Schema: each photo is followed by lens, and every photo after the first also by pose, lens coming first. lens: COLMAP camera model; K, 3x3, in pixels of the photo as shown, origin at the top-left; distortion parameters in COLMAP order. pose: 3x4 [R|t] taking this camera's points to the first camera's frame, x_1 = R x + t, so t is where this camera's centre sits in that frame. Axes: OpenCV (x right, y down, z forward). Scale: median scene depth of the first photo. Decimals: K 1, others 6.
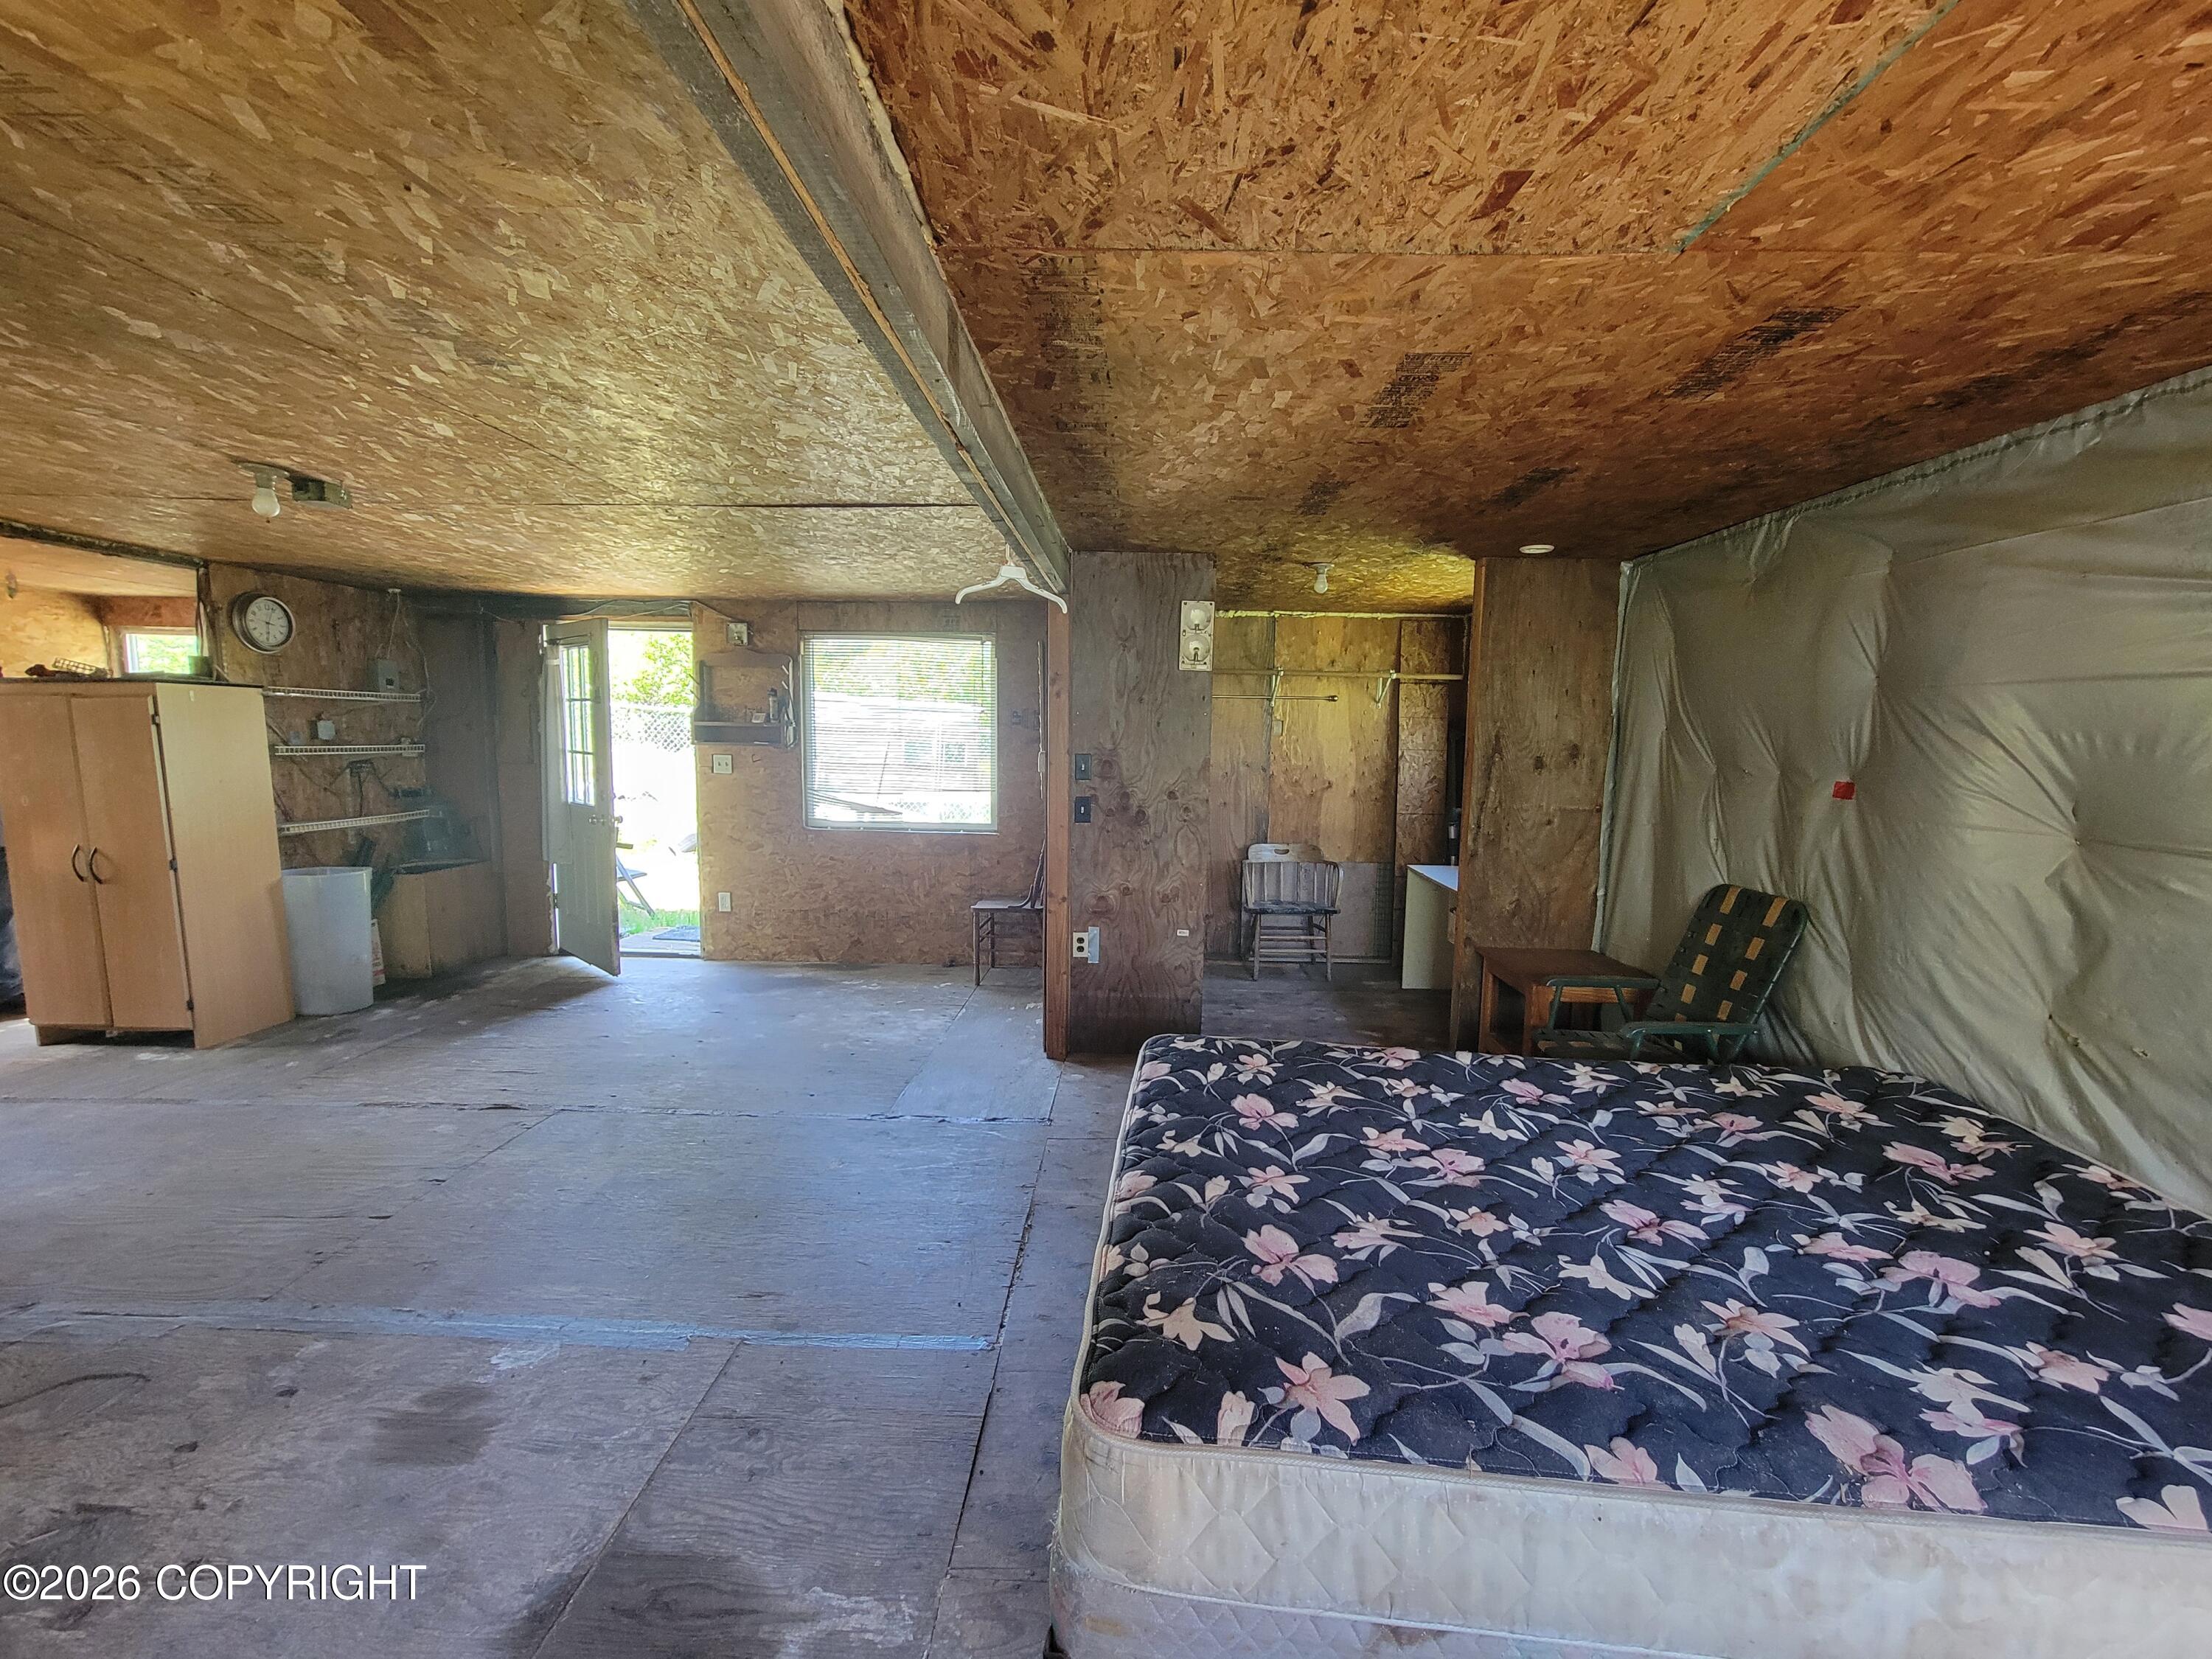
lens RADIAL K [[902.2, 0, 1118.2], [0, 902.2, 836.6], [0, 0, 1]] dist [0.000467, -0.000126]
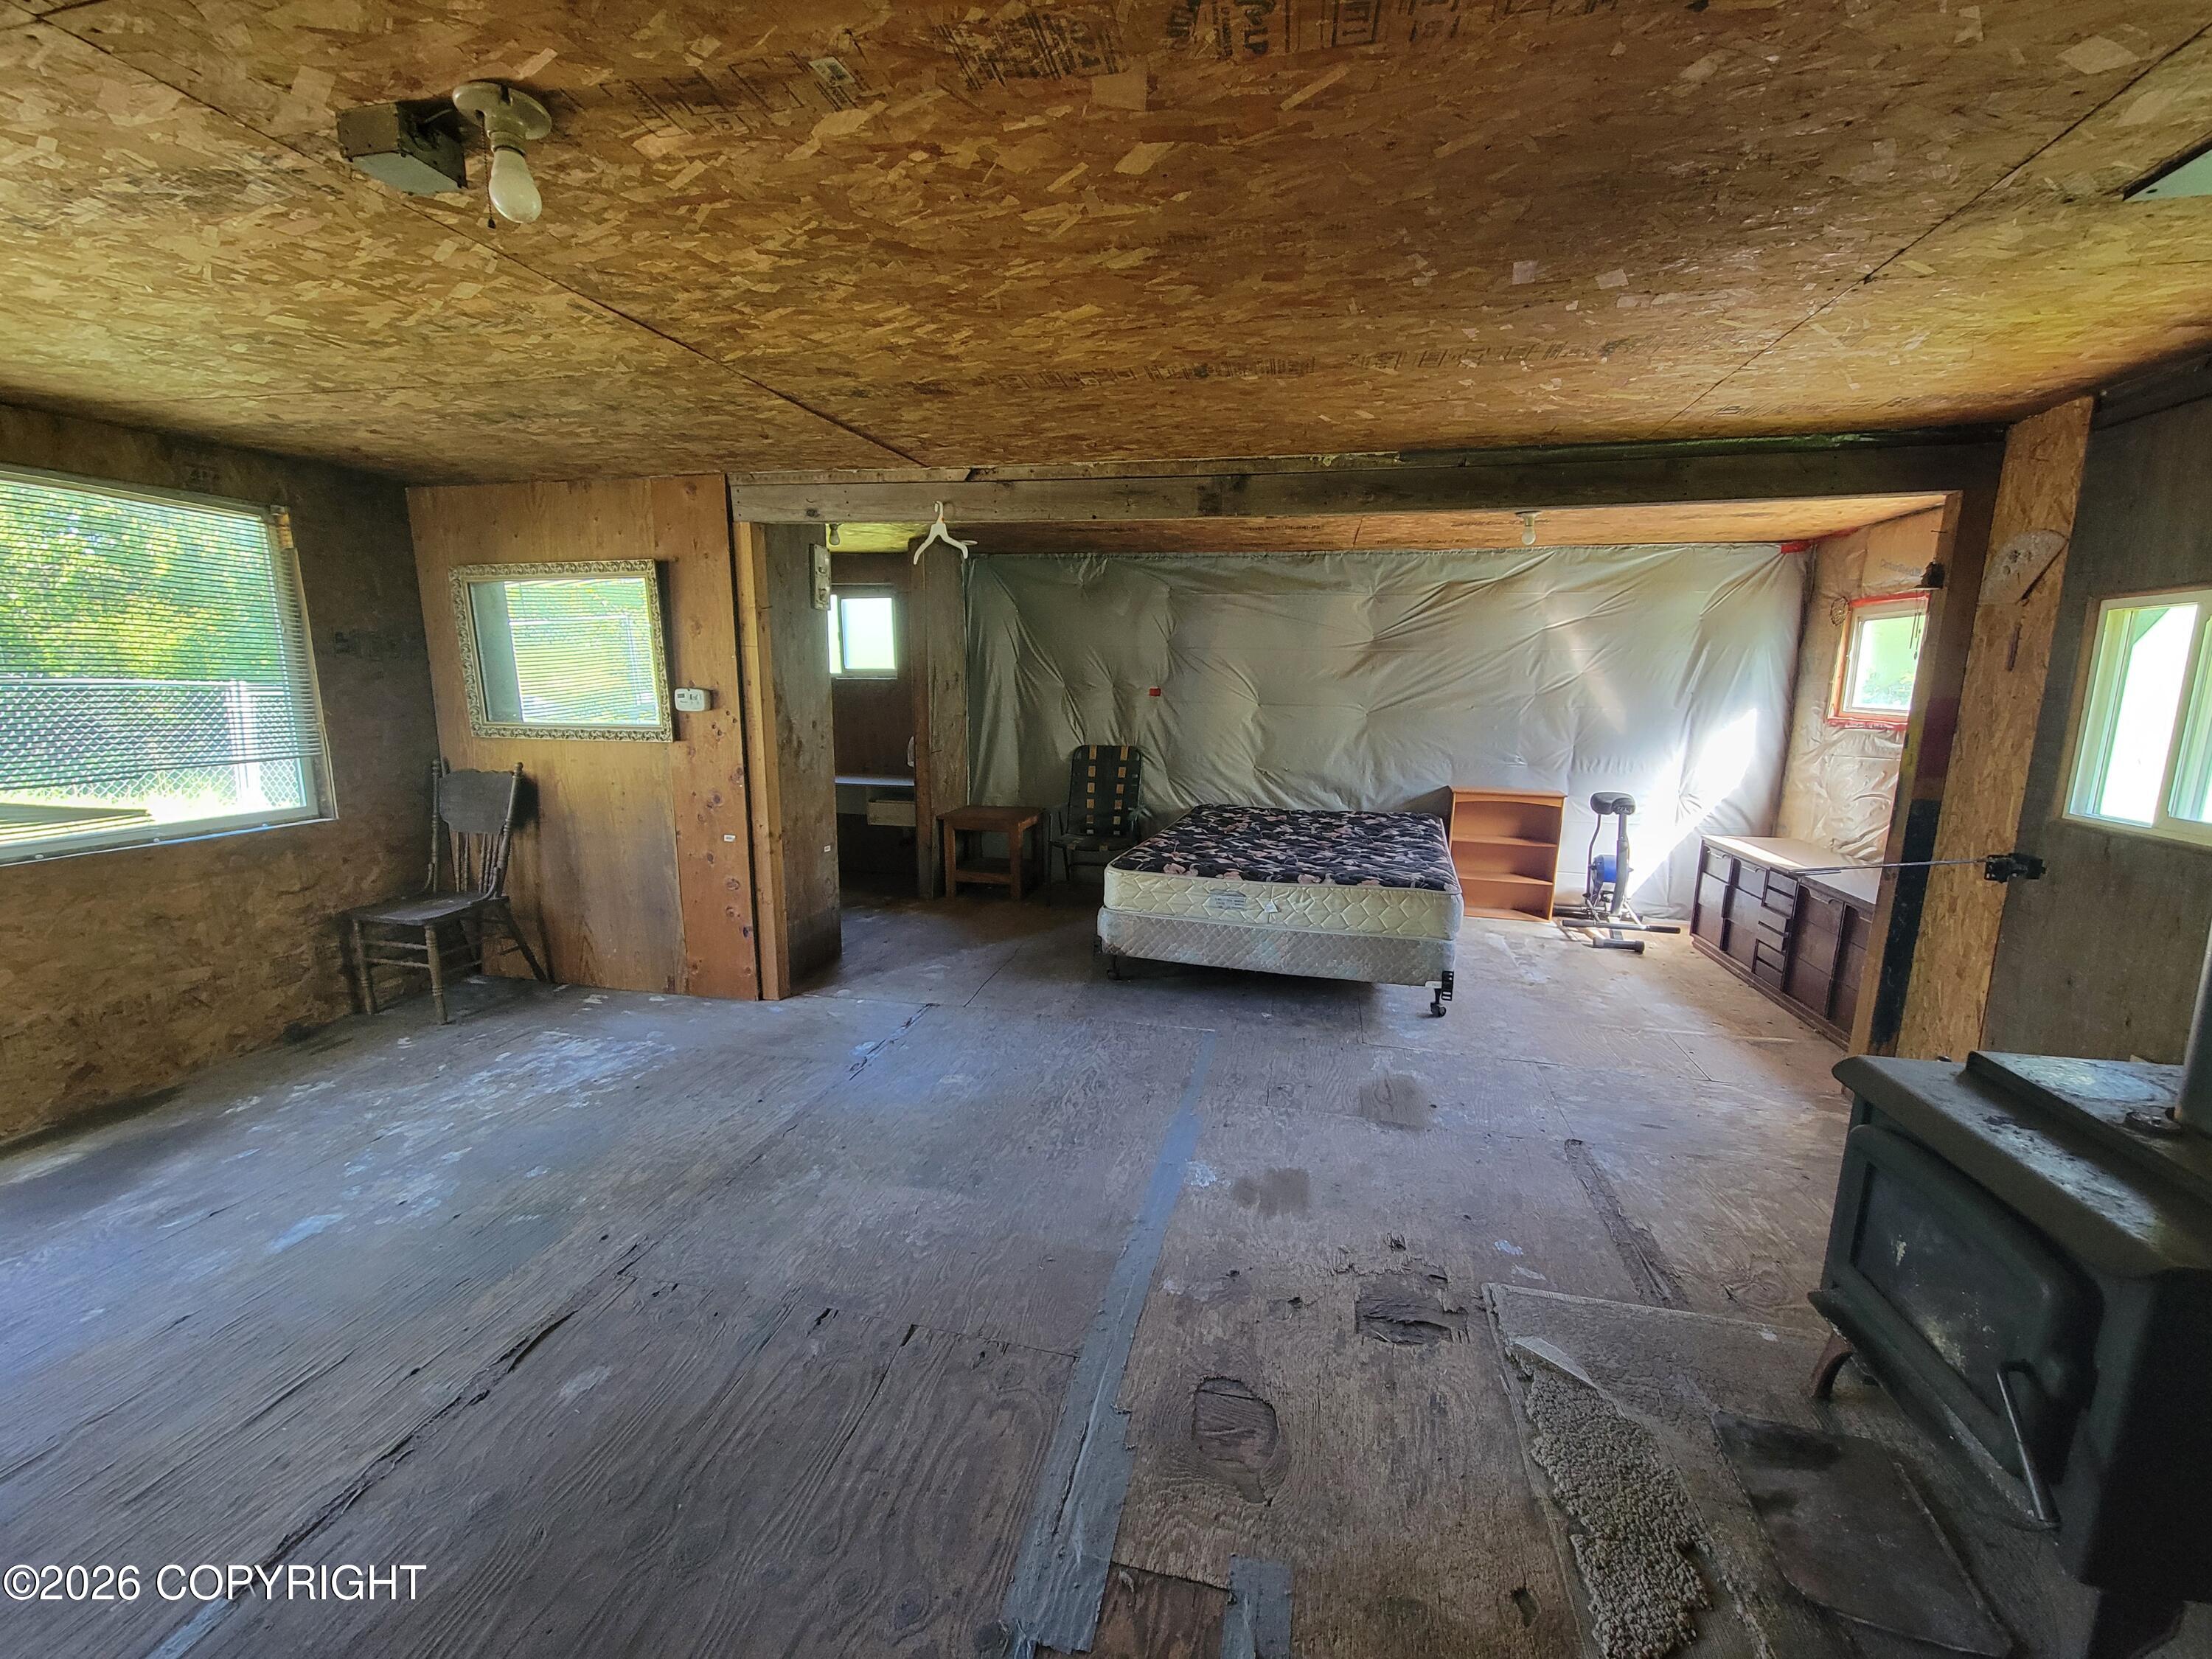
lens RADIAL K [[902.2, 0, 1118.2], [0, 902.2, 836.6], [0, 0, 1]] dist [0.000467, -0.000126]
pose [[0.192958, -0.190373, 0.962562, -1.220683], [0.104290, 0.979420, 0.172801, -0.082834], [-0.975649, 0.067042, 0.208841, 0.549591]]
